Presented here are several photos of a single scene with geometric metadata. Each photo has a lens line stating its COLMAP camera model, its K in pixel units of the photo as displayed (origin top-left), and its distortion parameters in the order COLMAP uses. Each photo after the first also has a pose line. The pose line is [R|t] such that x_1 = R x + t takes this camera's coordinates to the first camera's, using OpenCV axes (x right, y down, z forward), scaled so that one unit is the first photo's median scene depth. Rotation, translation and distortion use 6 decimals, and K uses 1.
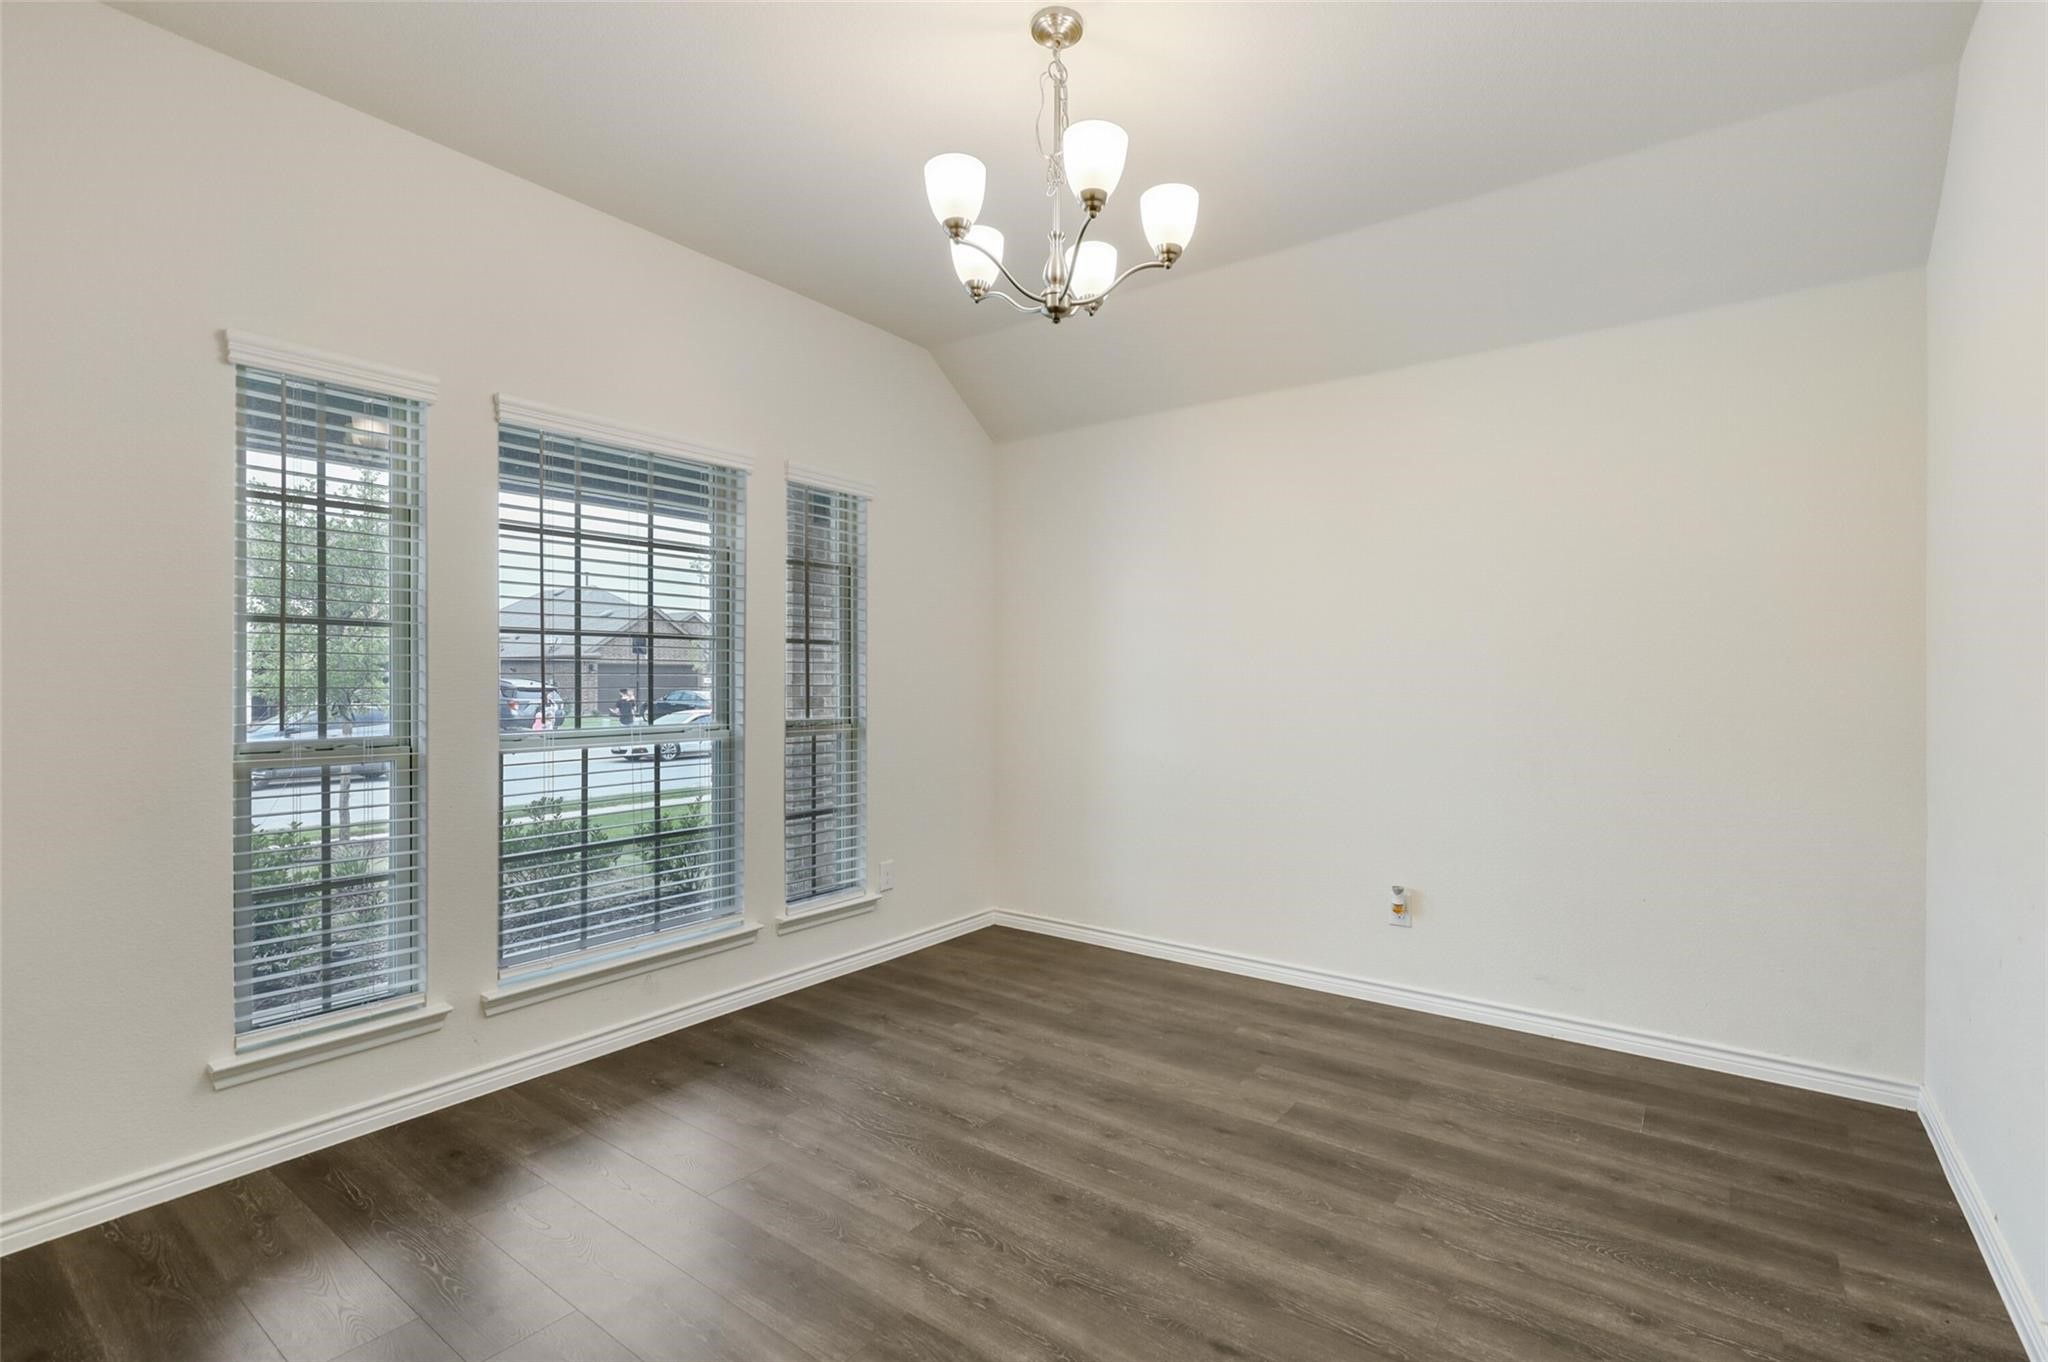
lens RADIAL K [[930.6, 0, 1042.5], [0, 930.6, 678.0], [0, 0, 1]] dist [-0.026683, 0.000463]
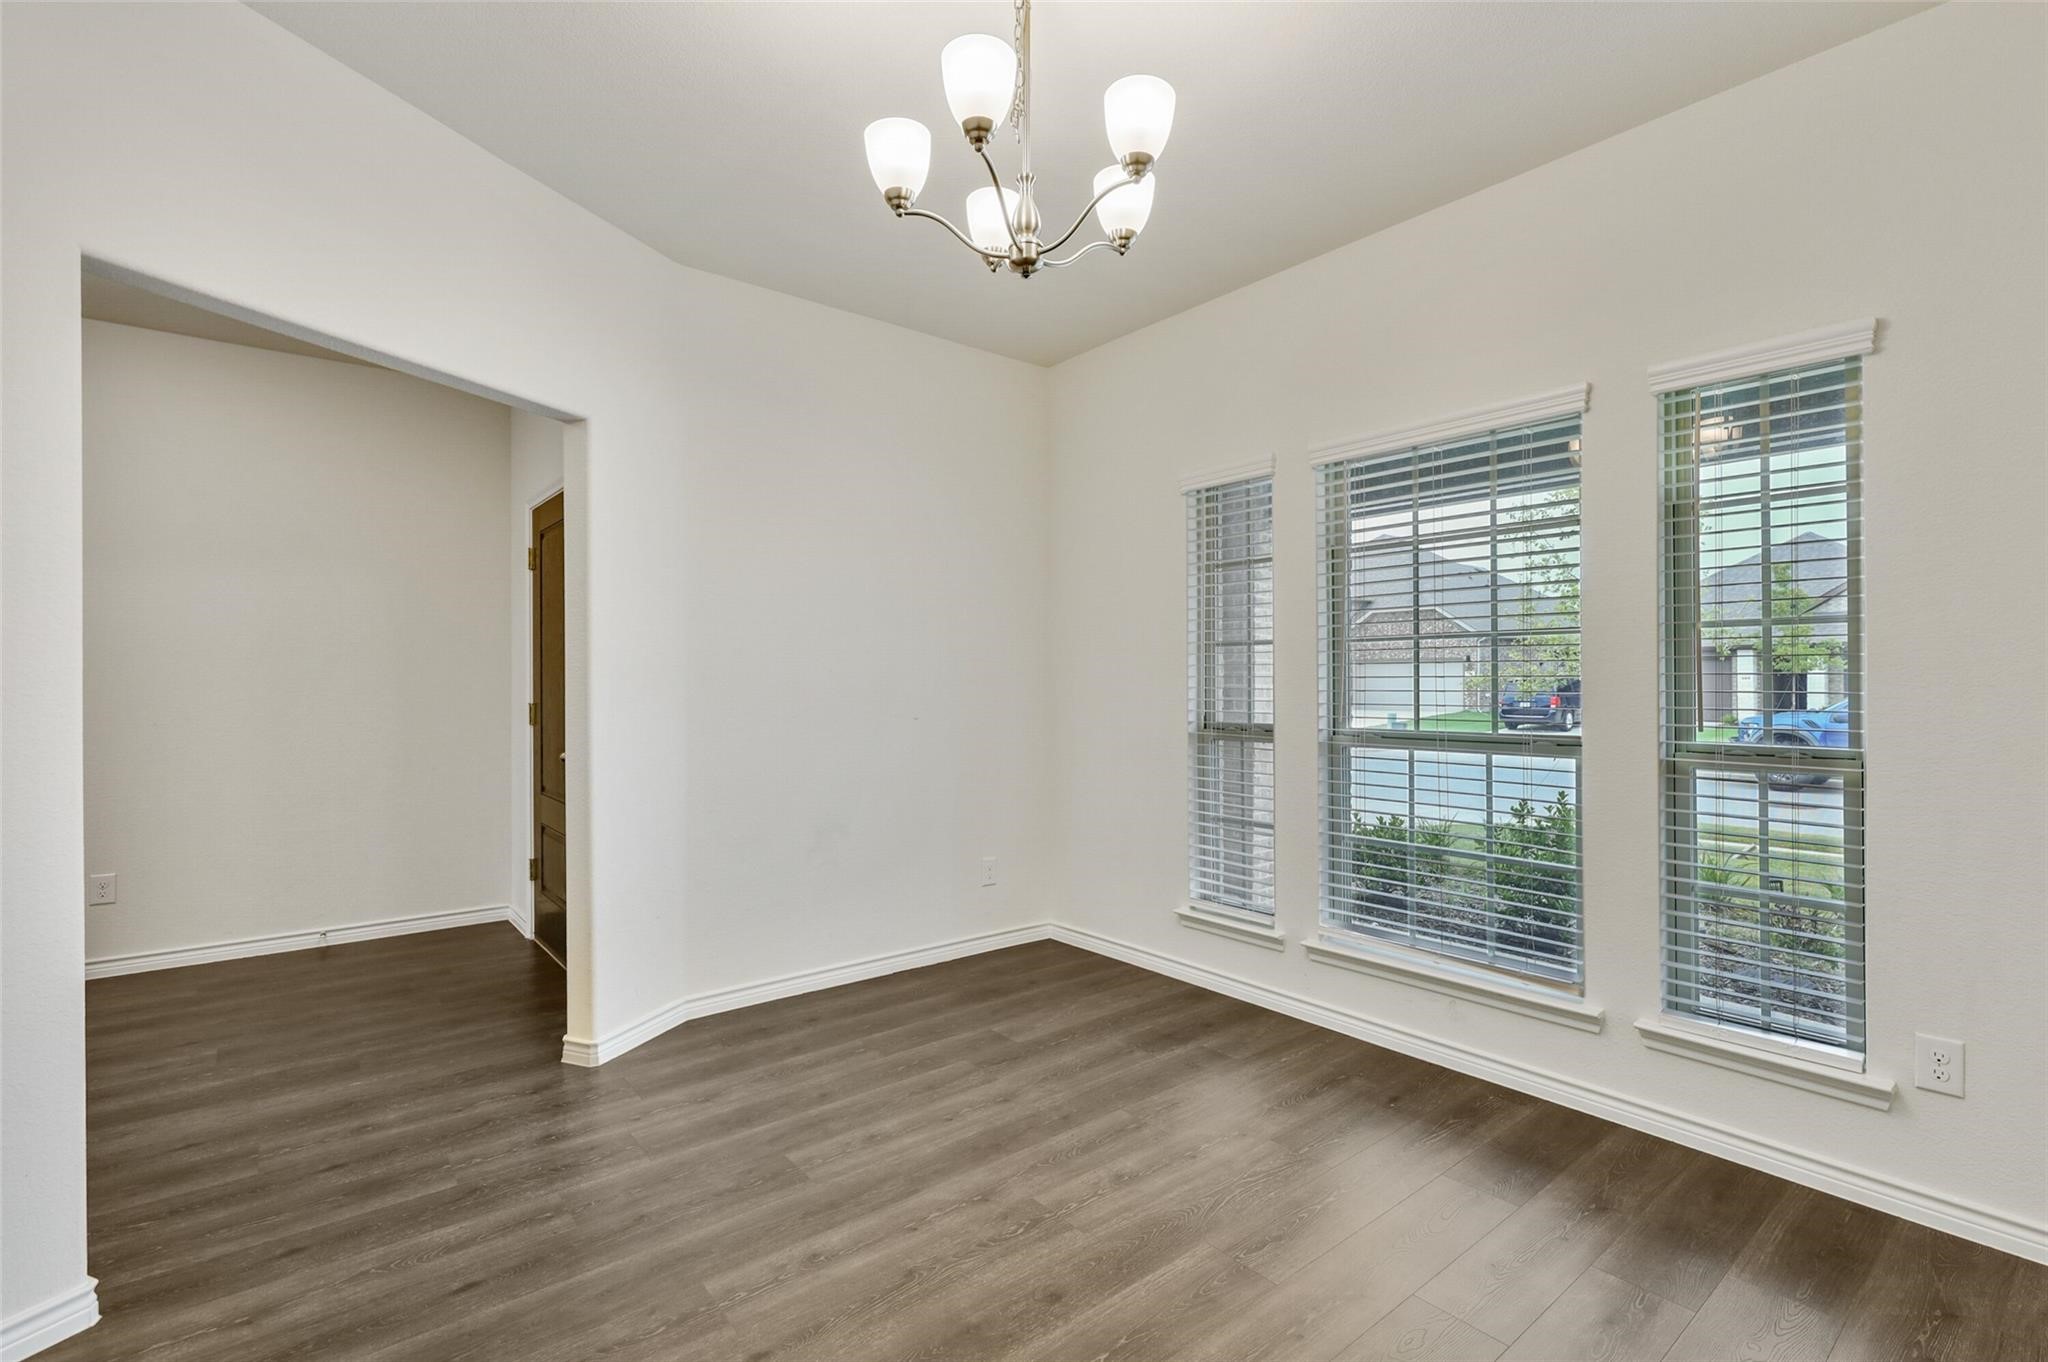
lens RADIAL K [[918.1, 0, 1029.8], [0, 918.1, 671.0], [0, 0, 1]] dist [0.022707, -0.000121]
pose [[-0.248132, -0.010369, -0.968671, 0.610177], [0.003889, 0.999924, -0.011700, 0.000060], [0.968719, -0.006670, -0.248072, 0.853359]]
